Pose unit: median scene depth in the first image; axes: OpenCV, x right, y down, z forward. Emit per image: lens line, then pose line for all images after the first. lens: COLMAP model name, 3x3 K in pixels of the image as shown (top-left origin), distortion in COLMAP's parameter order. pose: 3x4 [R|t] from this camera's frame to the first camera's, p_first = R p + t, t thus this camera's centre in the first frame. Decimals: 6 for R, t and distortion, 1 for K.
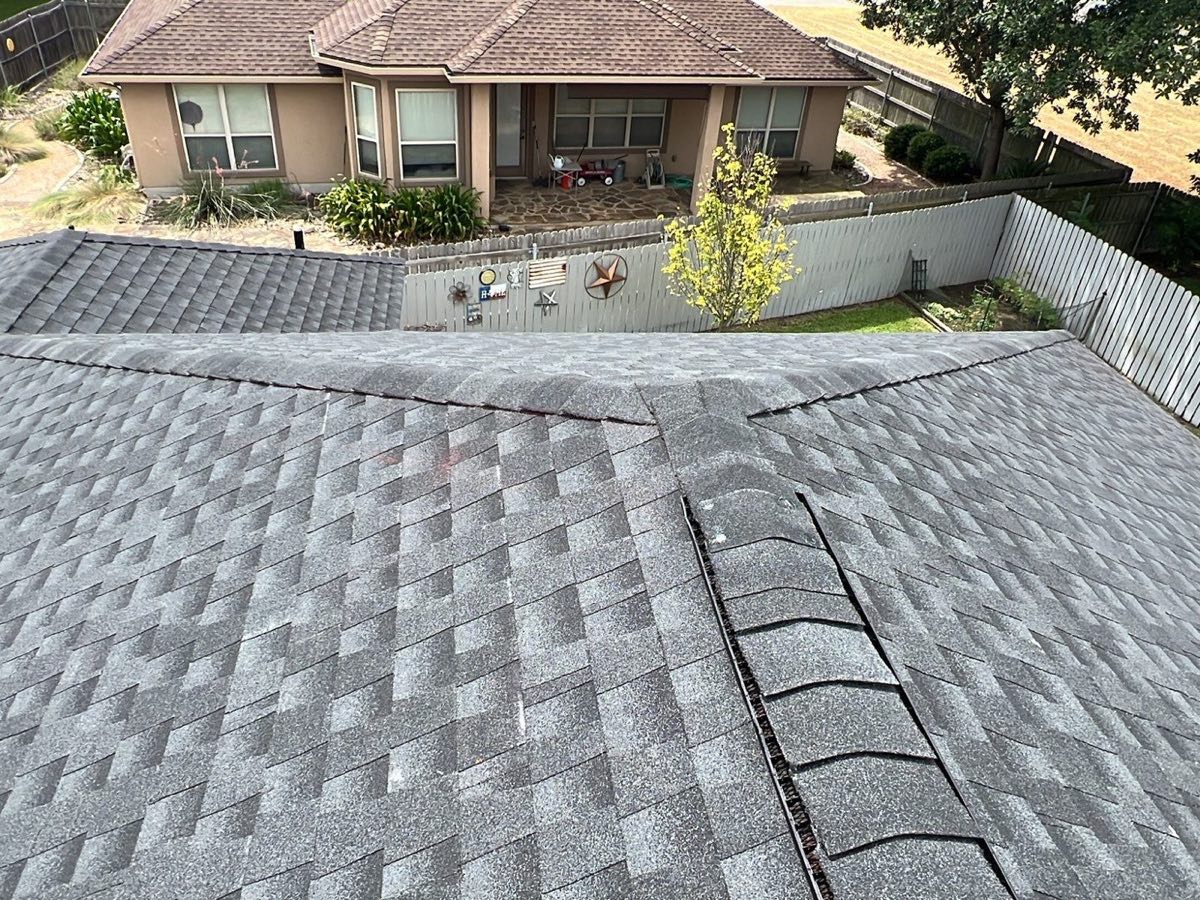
lens RADIAL K [[887.5, 0, 600.1], [0, 887.5, 457.3], [0, 0, 1]] dist [0.000583, -0.000666]
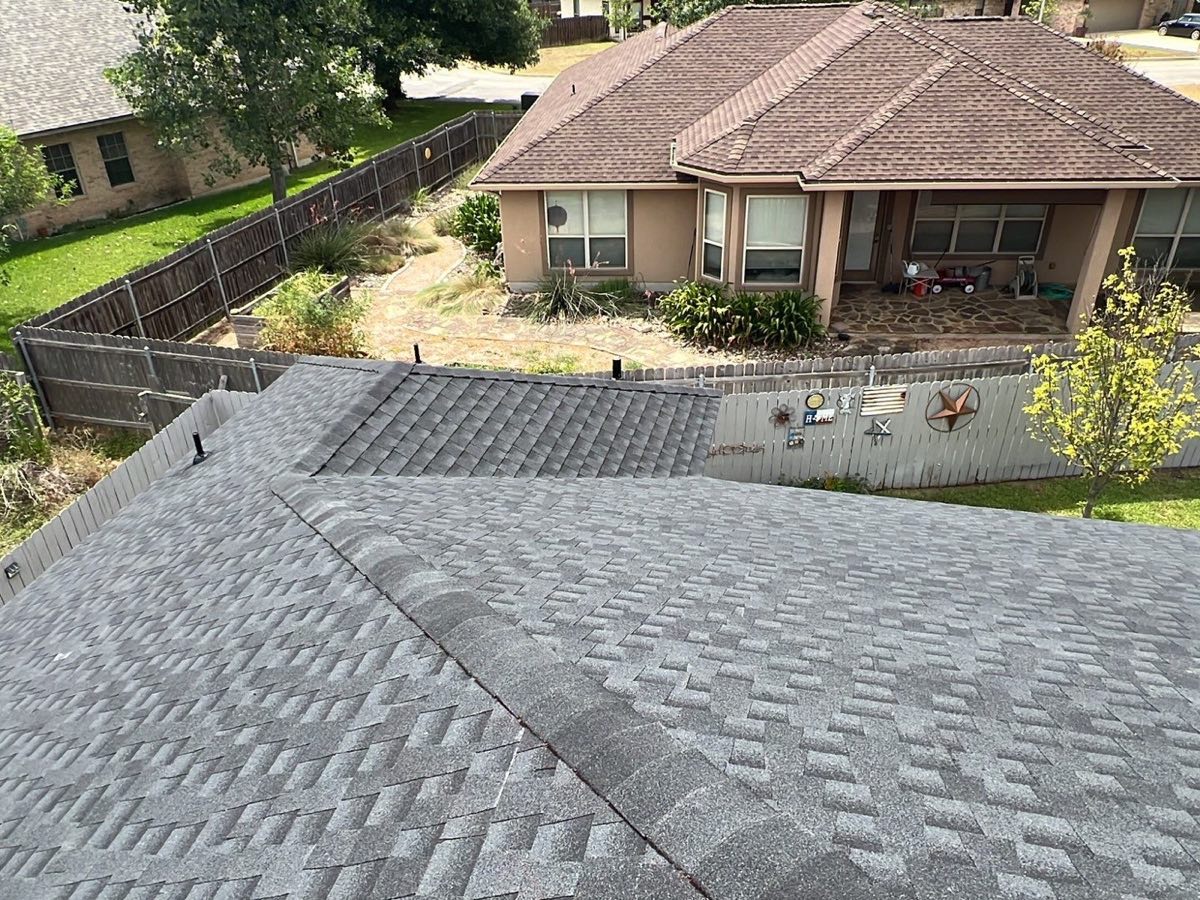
lens RADIAL K [[887.5, 0, 600.1], [0, 887.5, 457.3], [0, 0, 1]] dist [0.000583, -0.000666]
pose [[0.928354, 0.104762, -0.356629, 0.001134], [-0.133790, 0.989331, -0.057651, -0.045496], [0.346785, 0.101234, 0.932465, 0.047424]]
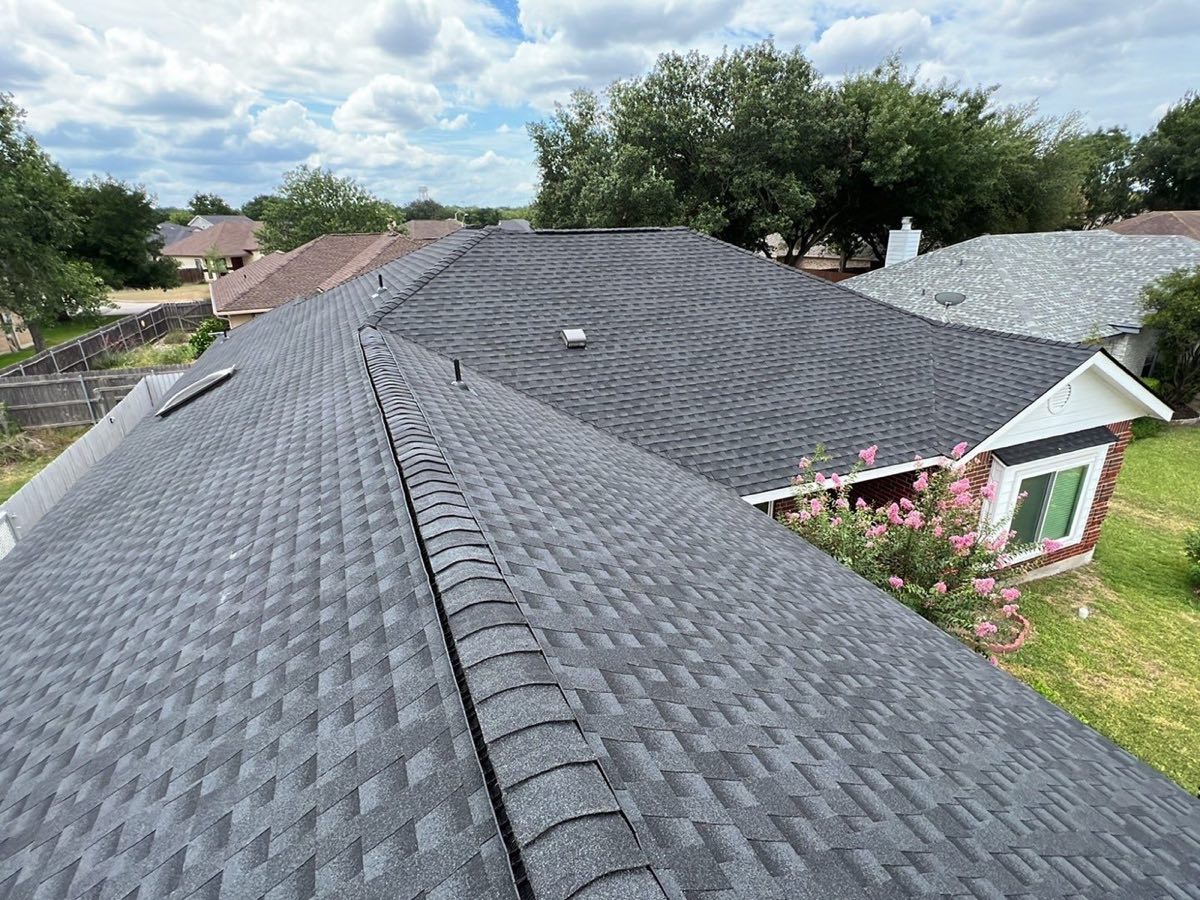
lens RADIAL K [[613.5, 0, 602.0], [0, 613.5, 455.0], [0, 0, 1]] dist [-0.004207, 0.001930]
pose [[0.963688, -0.170436, 0.205565, -0.028173], [0.214226, 0.953025, -0.214126, 0.418657], [-0.159414, 0.250388, 0.954931, -0.494437]]
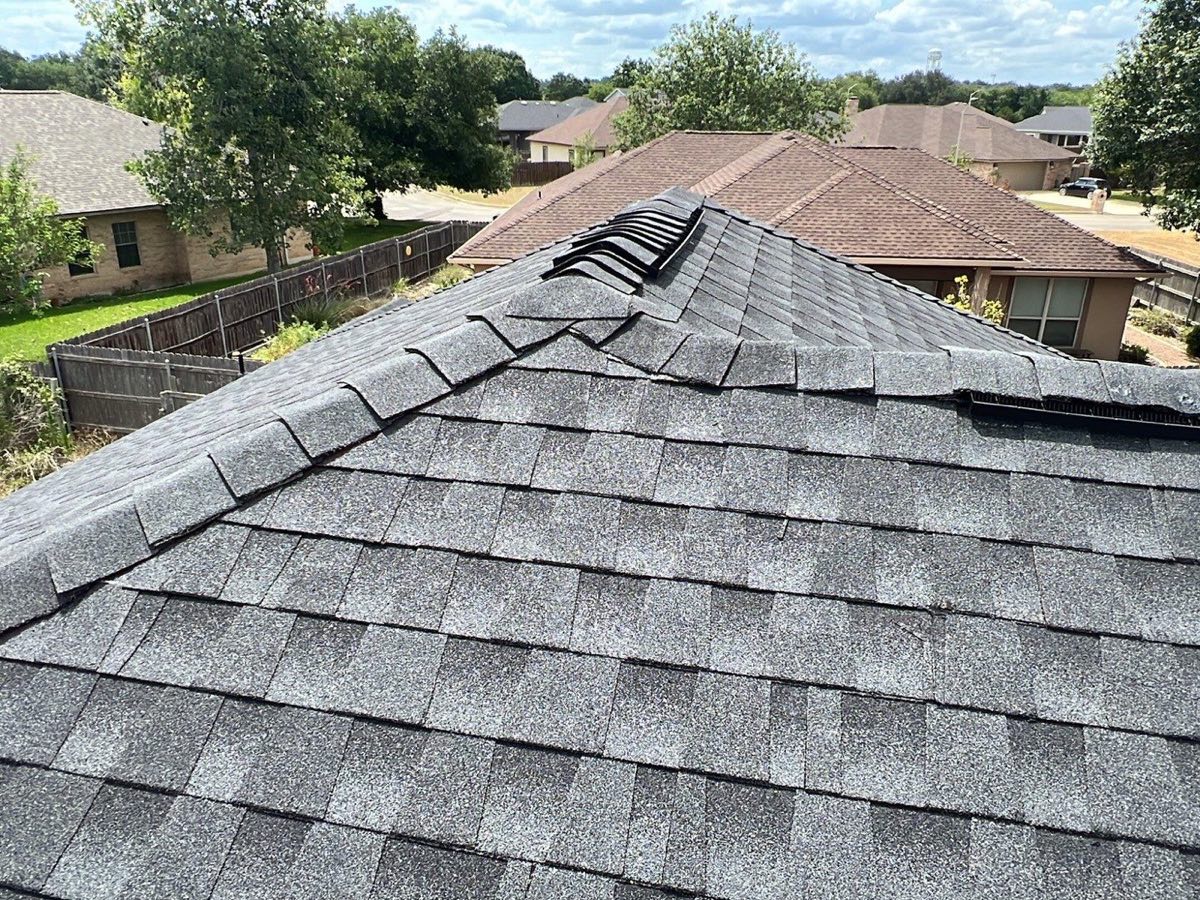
lens RADIAL K [[887.5, 0, 600.1], [0, 887.5, 457.3], [0, 0, 1]] dist [0.000583, -0.000666]
pose [[0.942120, 0.069181, -0.328060, 0.068634], [-0.146644, 0.964949, -0.217642, 0.097096], [0.301504, 0.253153, 0.919243, -0.053023]]
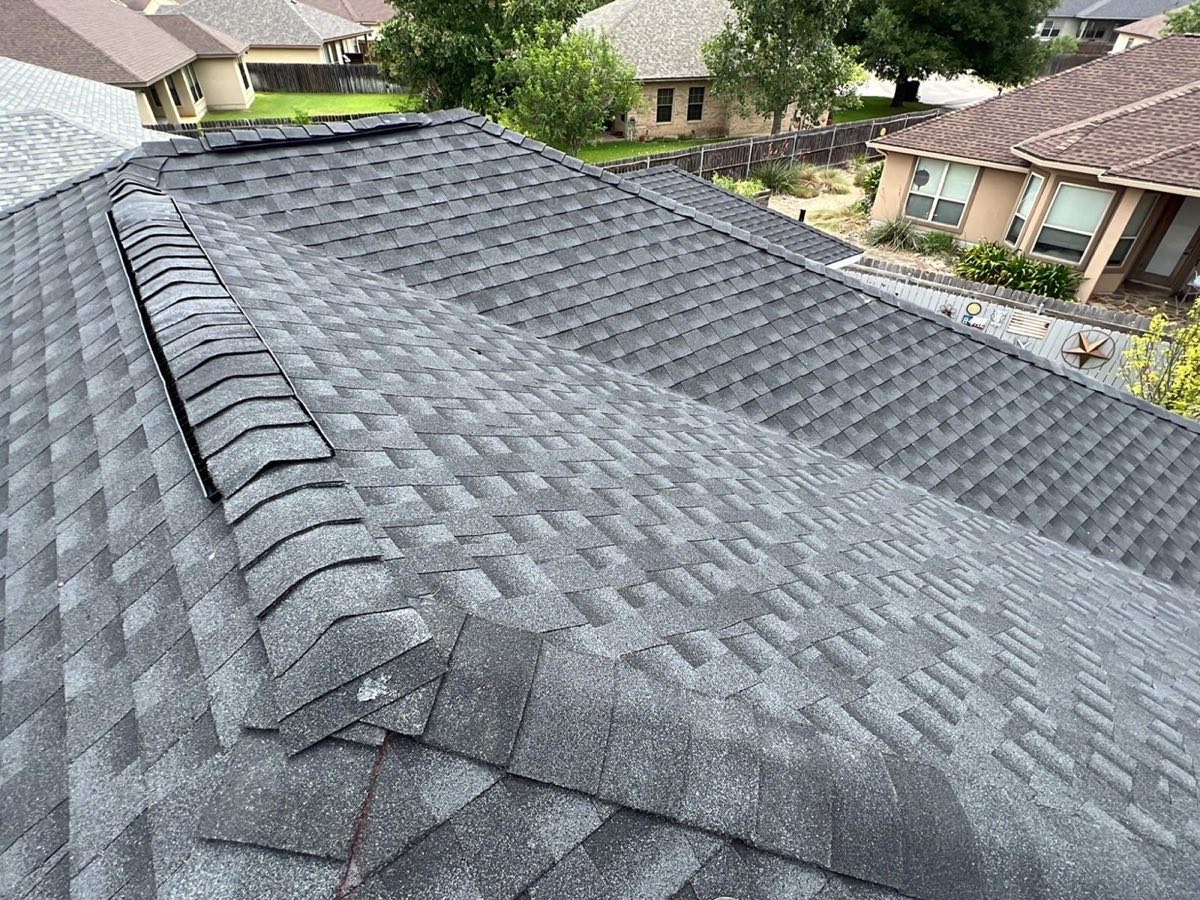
lens RADIAL K [[613.5, 0, 602.0], [0, 613.5, 455.0], [0, 0, 1]] dist [-0.004207, 0.001930]
pose [[0.477196, 0.487579, -0.731130, 0.283324], [-0.482965, 0.840567, 0.245339, 0.017961], [0.734186, 0.236035, 0.636599, 0.044894]]
